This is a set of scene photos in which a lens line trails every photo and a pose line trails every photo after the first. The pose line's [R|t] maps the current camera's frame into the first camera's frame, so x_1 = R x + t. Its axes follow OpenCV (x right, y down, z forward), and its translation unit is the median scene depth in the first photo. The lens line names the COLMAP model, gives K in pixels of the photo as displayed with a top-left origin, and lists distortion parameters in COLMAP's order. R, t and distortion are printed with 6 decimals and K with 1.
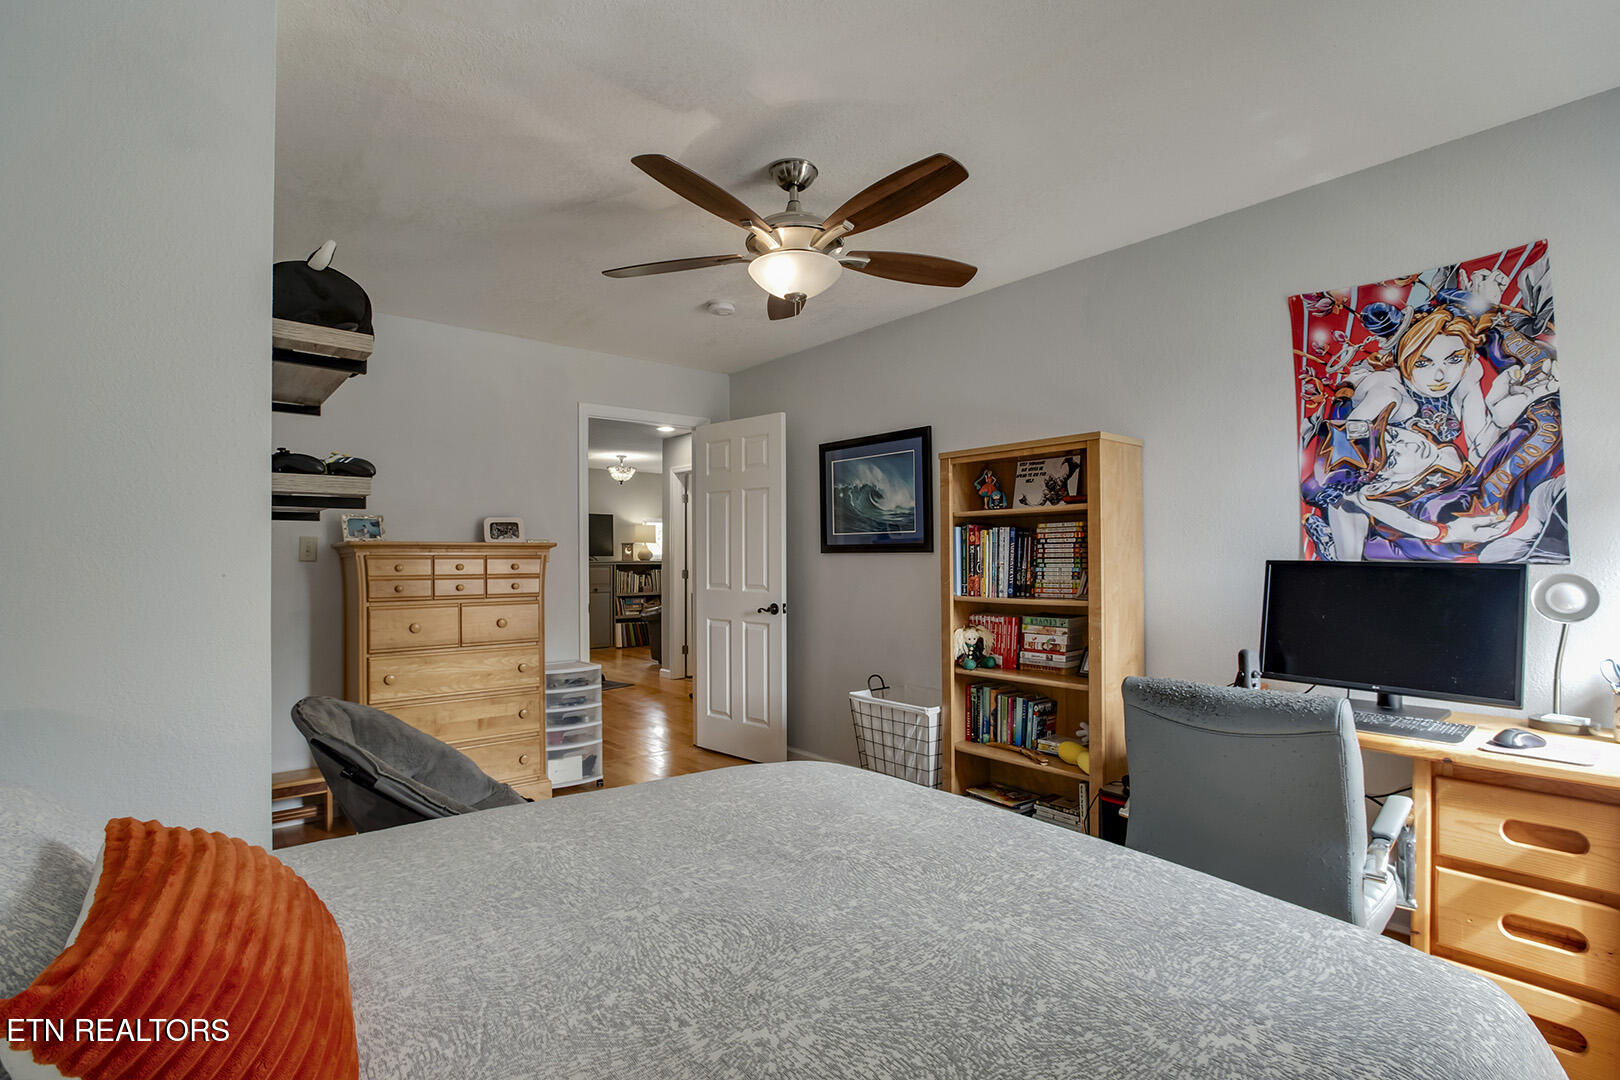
lens RADIAL K [[772.9, 0, 806.9], [0, 772.9, 549.2], [0, 0, 1]] dist [0.000645, -0.000001]
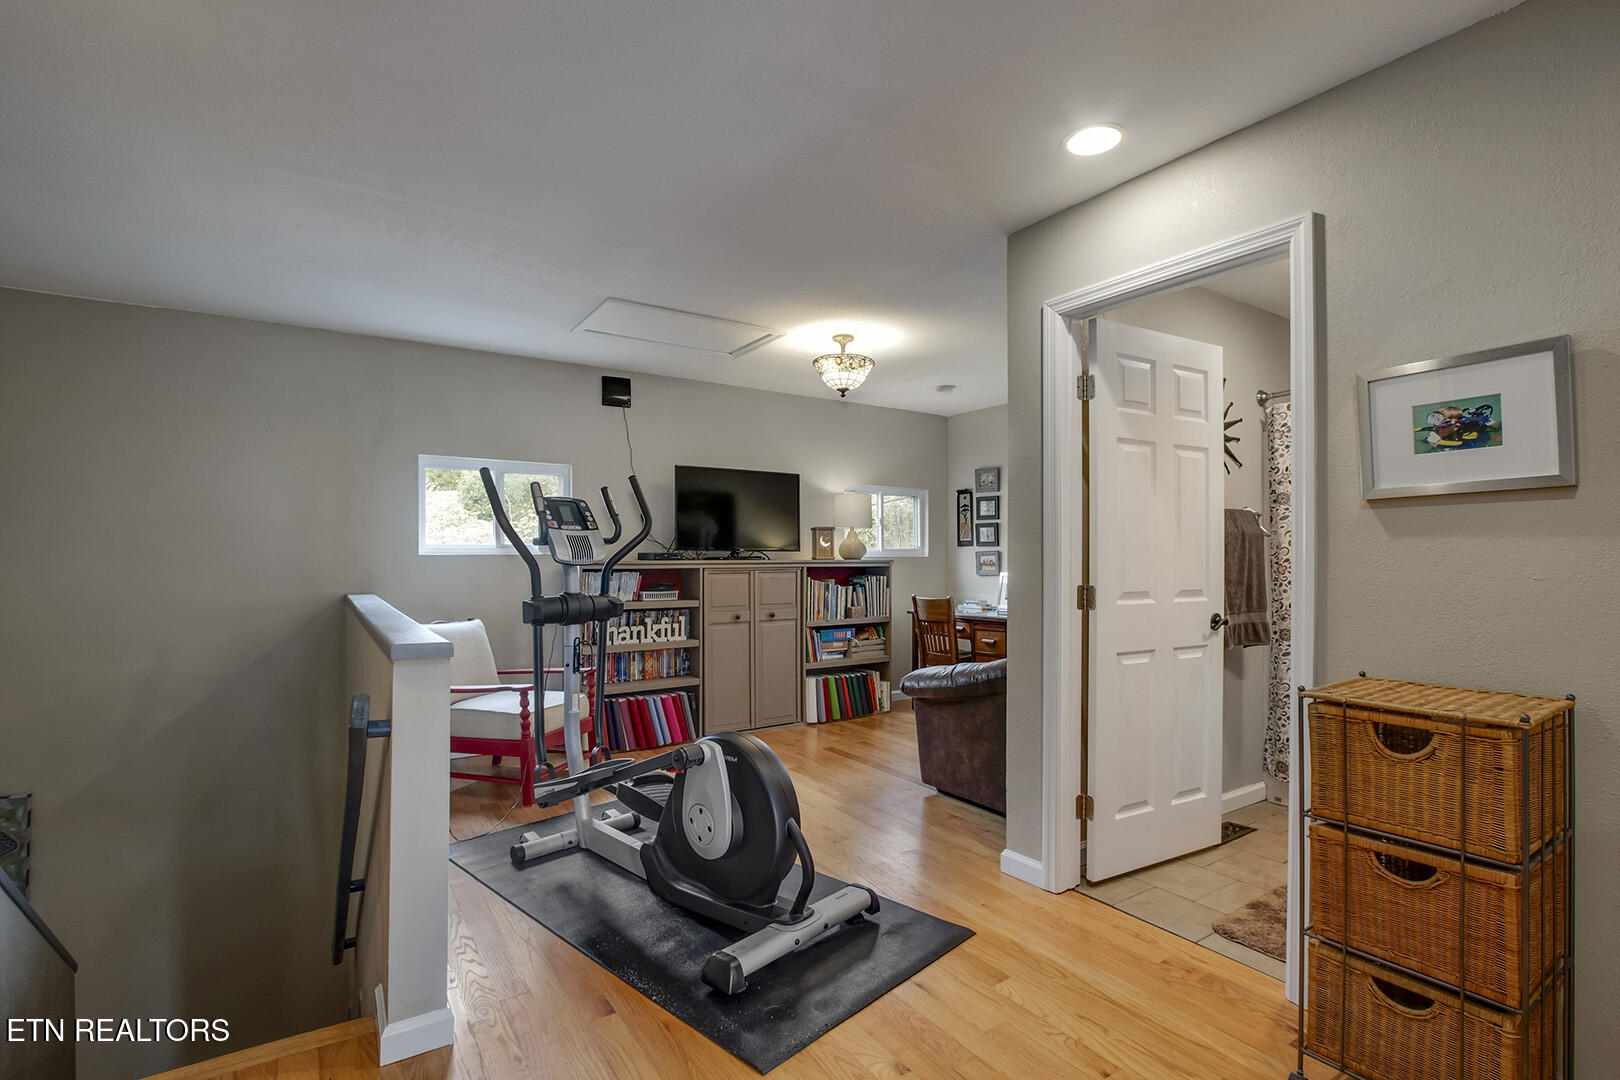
lens RADIAL K [[772.9, 0, 808.9], [0, 772.9, 550.7], [0, 0, 1]] dist [0.000645, -0.000001]
pose [[0.992843, 0.004233, -0.119348, -0.178816], [-0.004127, 0.999991, 0.001132, 0.007894], [0.119352, -0.000631, 0.992852, 0.464554]]
